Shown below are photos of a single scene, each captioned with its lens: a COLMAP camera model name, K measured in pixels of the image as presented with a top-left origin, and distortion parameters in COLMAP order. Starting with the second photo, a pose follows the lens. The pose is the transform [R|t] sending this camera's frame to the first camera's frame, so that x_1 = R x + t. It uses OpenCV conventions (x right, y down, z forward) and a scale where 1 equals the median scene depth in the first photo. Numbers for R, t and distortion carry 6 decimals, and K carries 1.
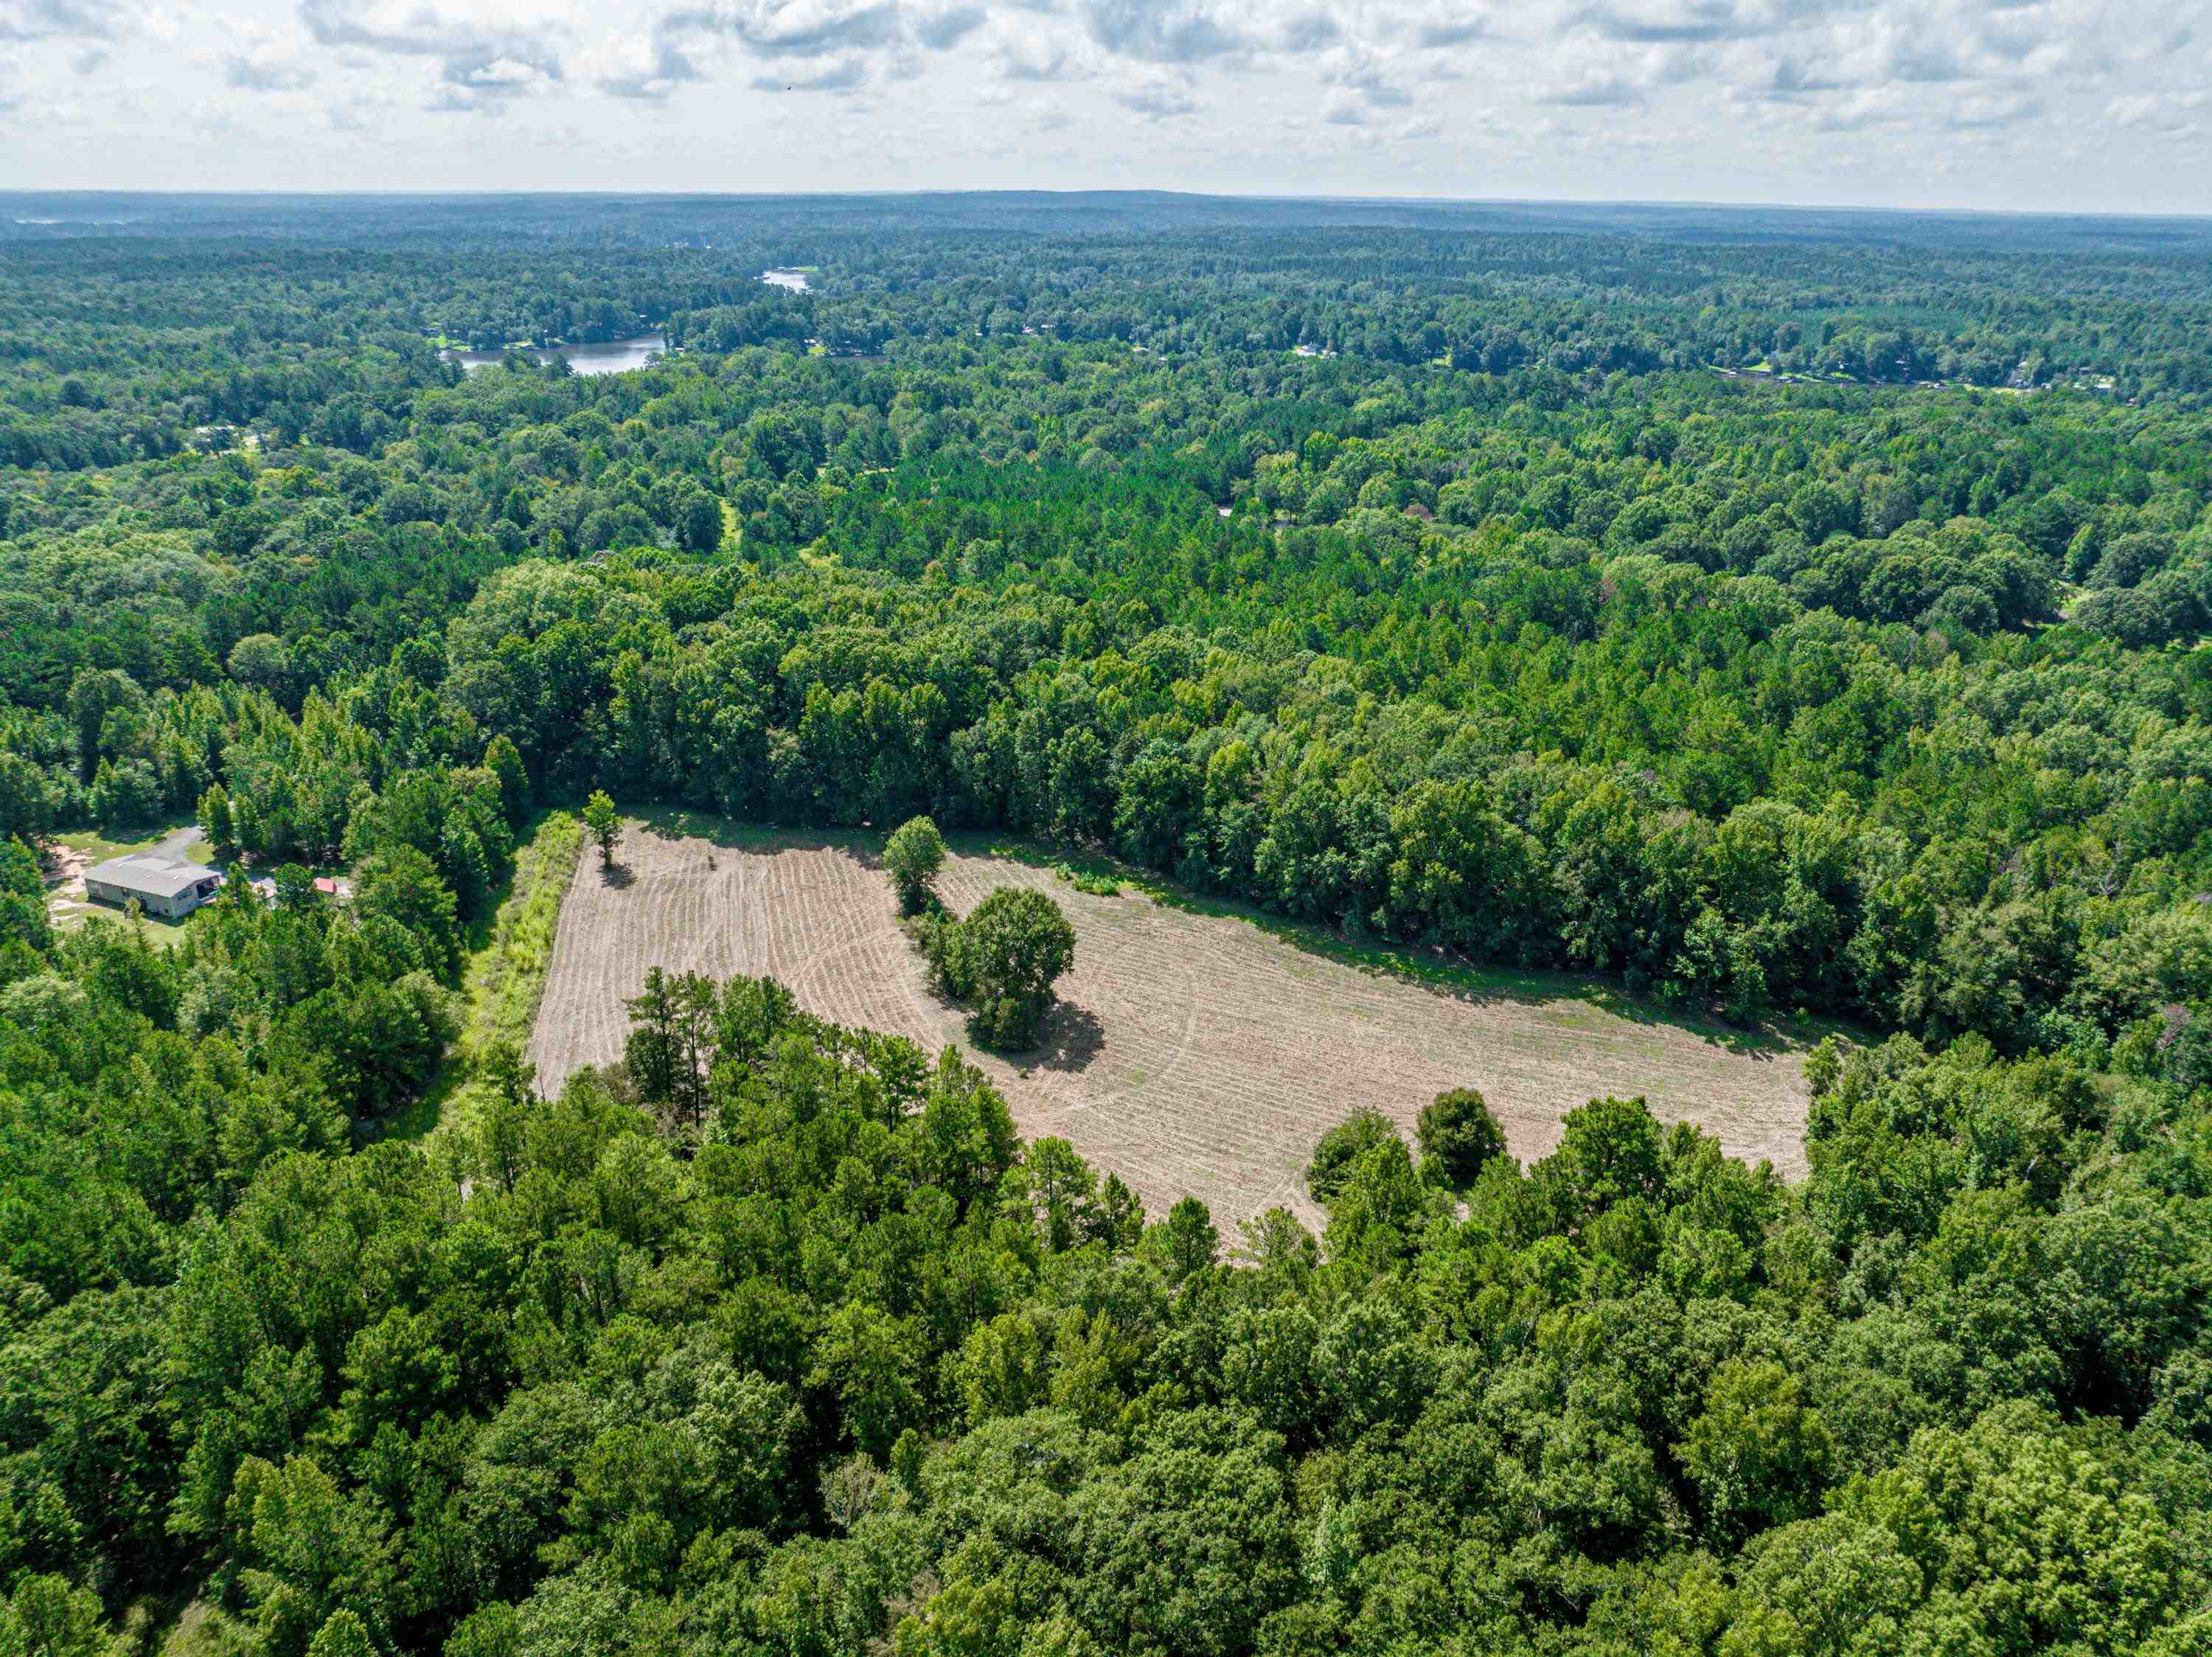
lens RADIAL K [[1567.3, 0, 1104.6], [0, 1567.3, 829.1], [0, 0, 1]] dist [-0.059839, 0.040414]
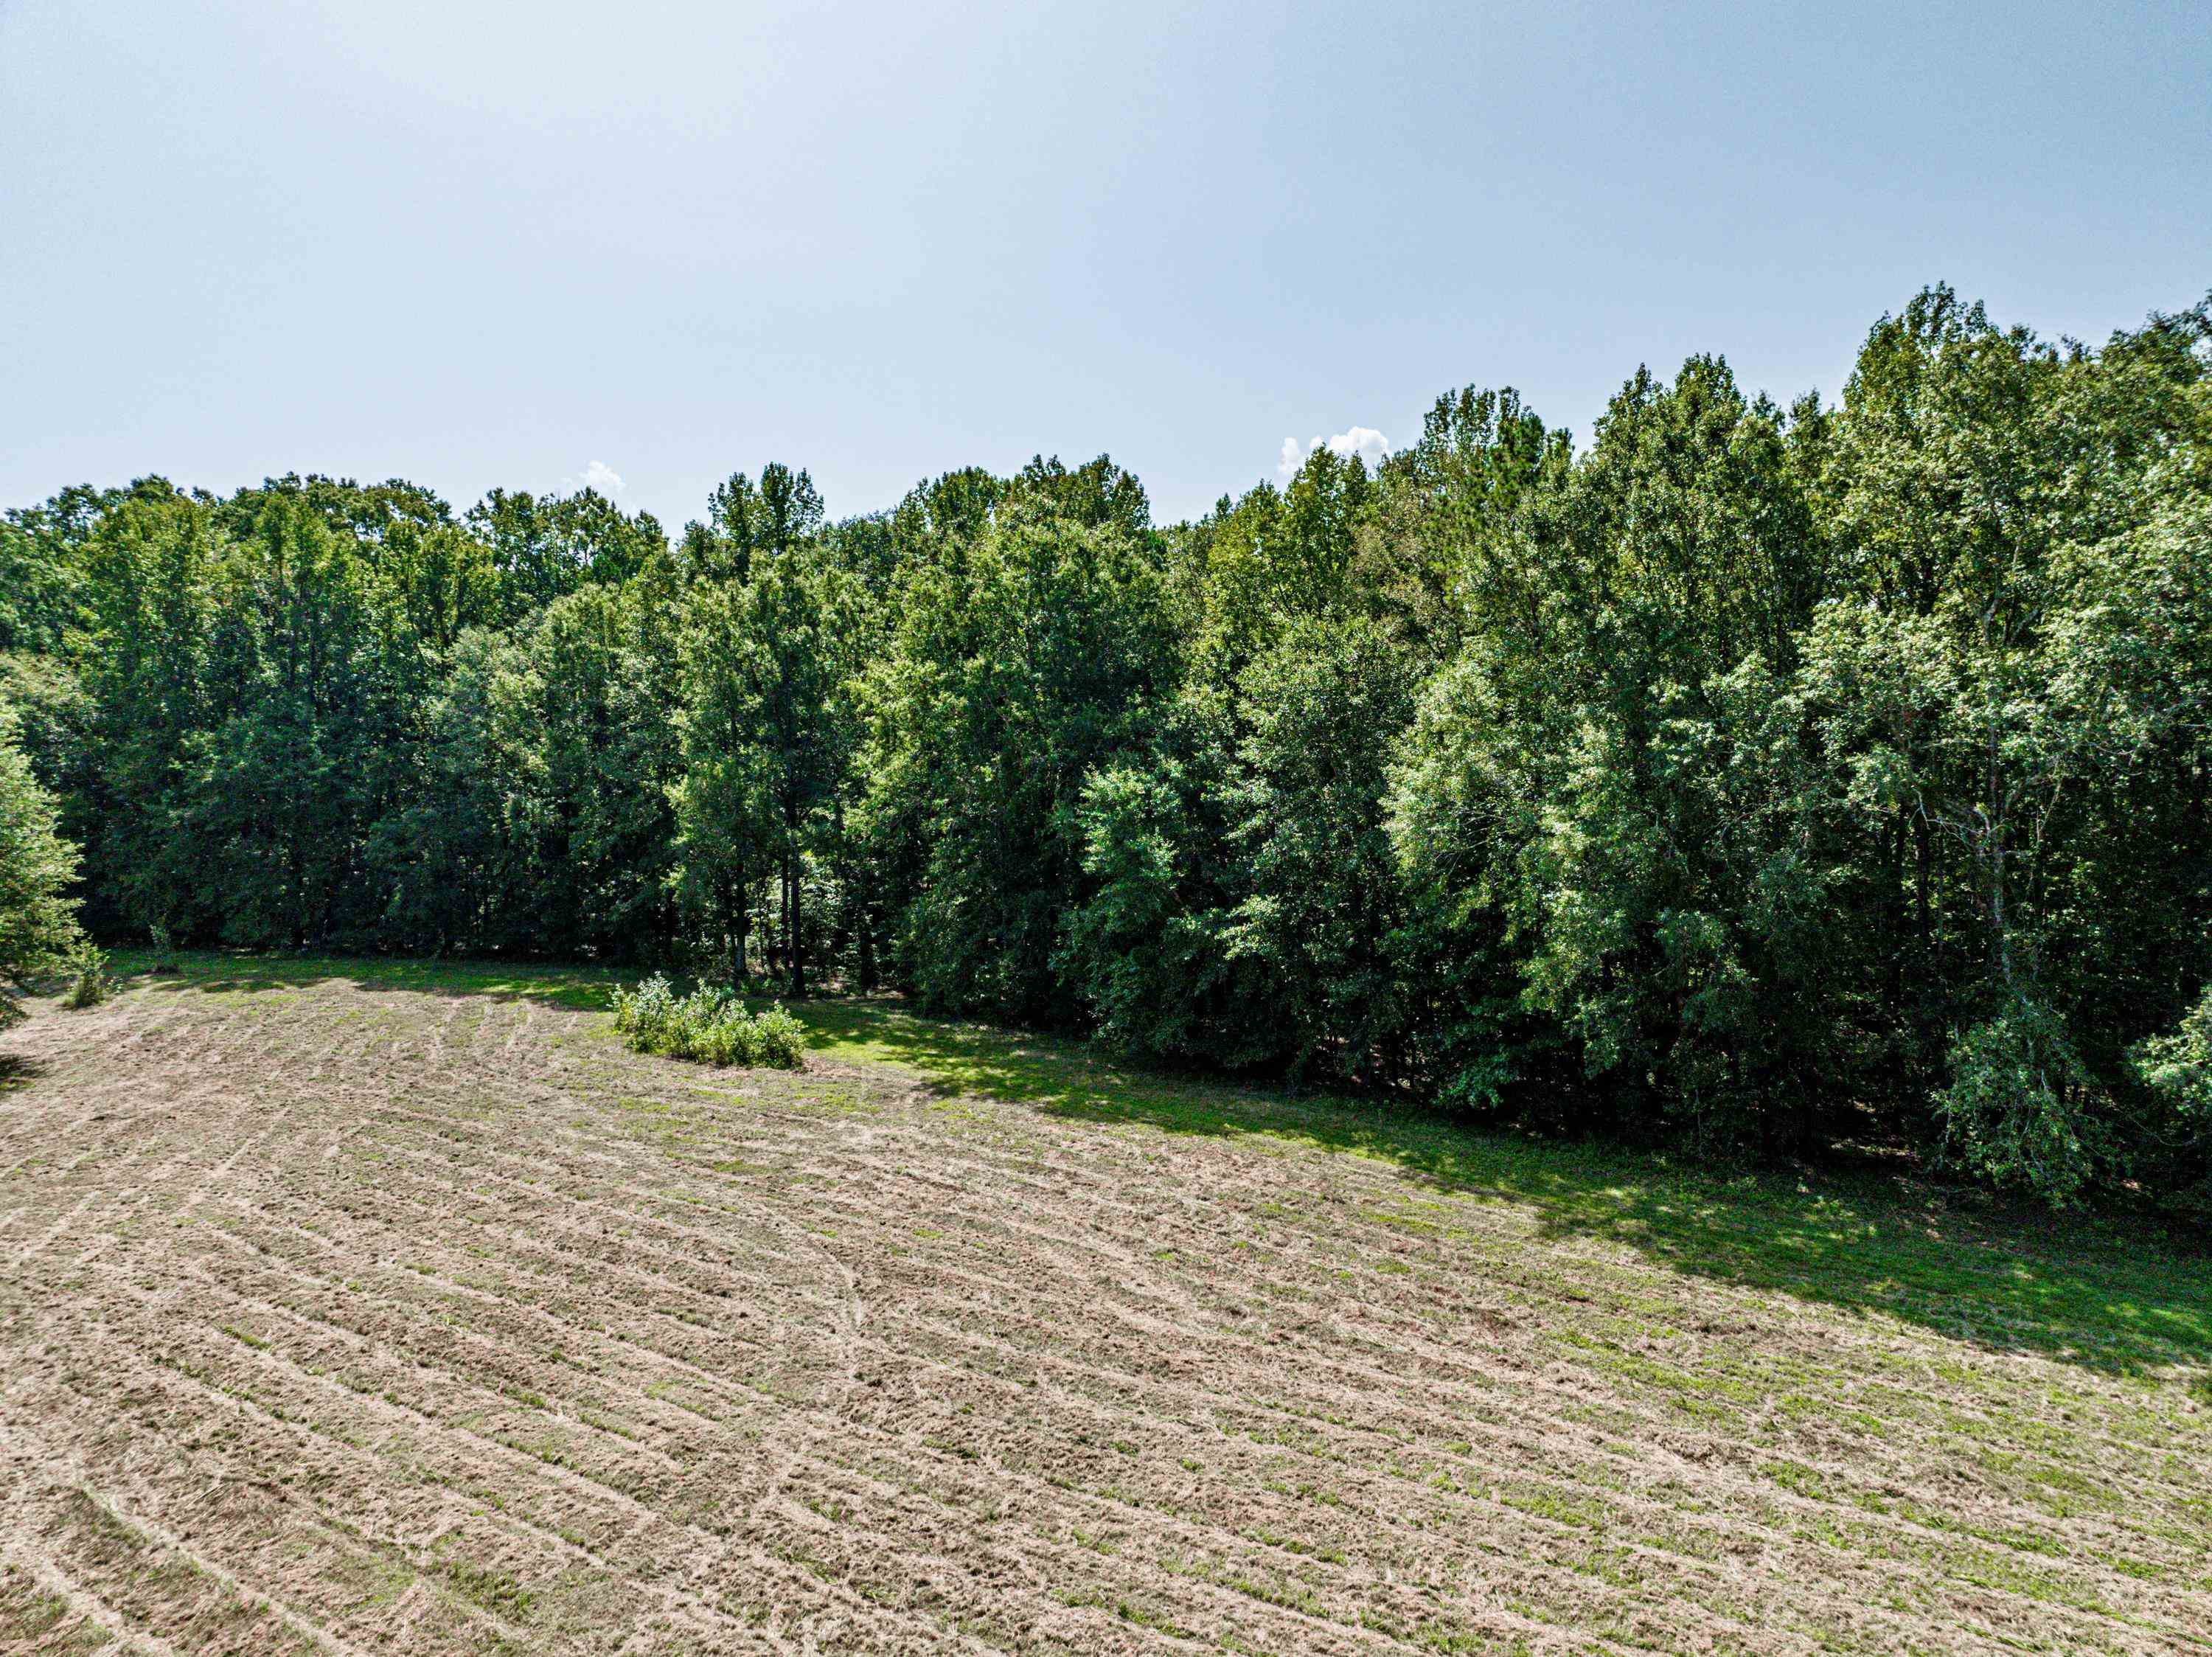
lens RADIAL K [[1567.3, 0, 1110.2], [0, 1567.3, 828.2], [0, 0, 1]] dist [-0.059839, 0.040414]
pose [[0.990211, -0.002128, -0.139559, 0.089611], [-0.044536, 0.942799, -0.330374, 0.087622], [0.132279, 0.333355, 0.933476, 0.822464]]
